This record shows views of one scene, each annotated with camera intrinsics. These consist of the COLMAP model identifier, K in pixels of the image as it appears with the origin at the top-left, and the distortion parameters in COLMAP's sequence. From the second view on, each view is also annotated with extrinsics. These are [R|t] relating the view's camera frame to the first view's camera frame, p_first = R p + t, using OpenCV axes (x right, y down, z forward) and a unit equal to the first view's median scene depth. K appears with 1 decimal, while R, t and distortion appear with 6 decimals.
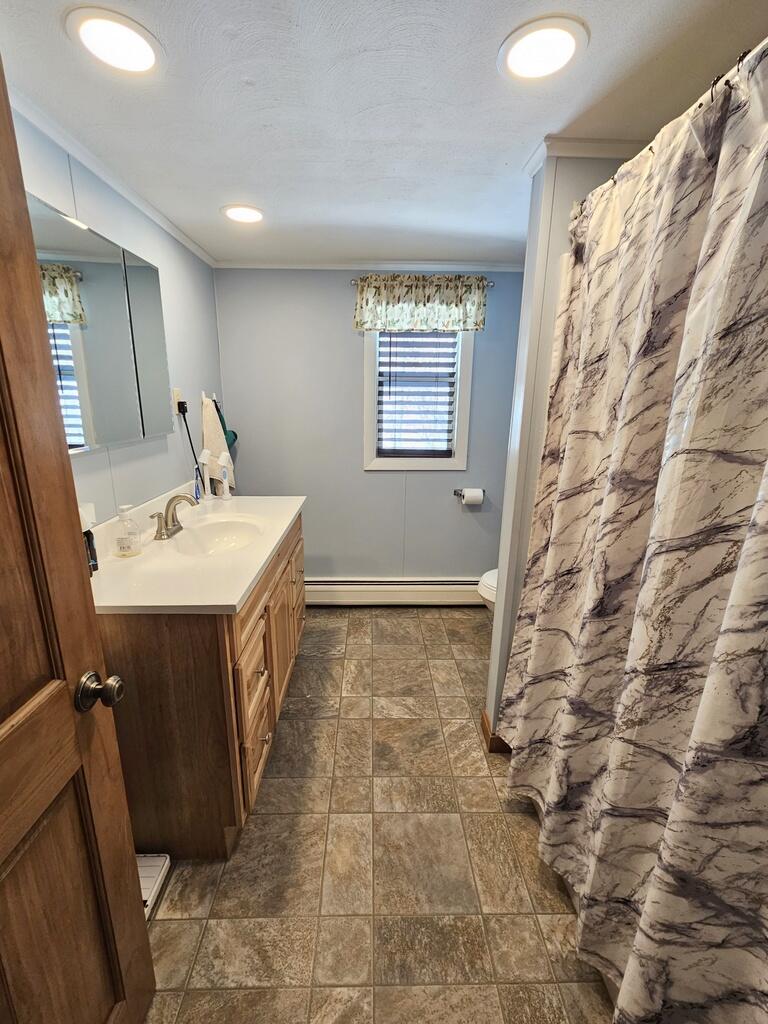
lens RADIAL K [[424.4, 0, 383.4], [0, 424.4, 509.2], [0, 0, 1]] dist [-0.004811, 0.002625]
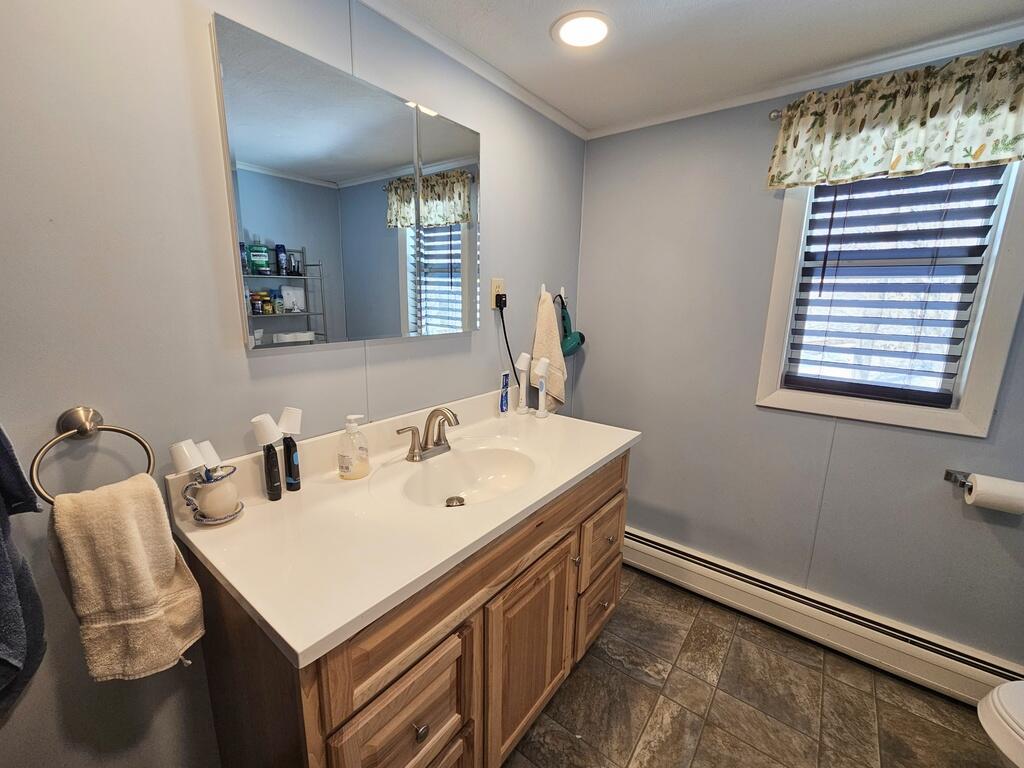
lens RADIAL K [[424.4, 0, 510.2], [0, 424.4, 382.9], [0, 0, 1]] dist [-0.004811, 0.002625]
pose [[0.782871, 0.130385, -0.608369, 0.055656], [-0.171262, 0.985182, -0.009242, -0.060829], [0.598150, 0.111426, 0.793600, 0.288199]]
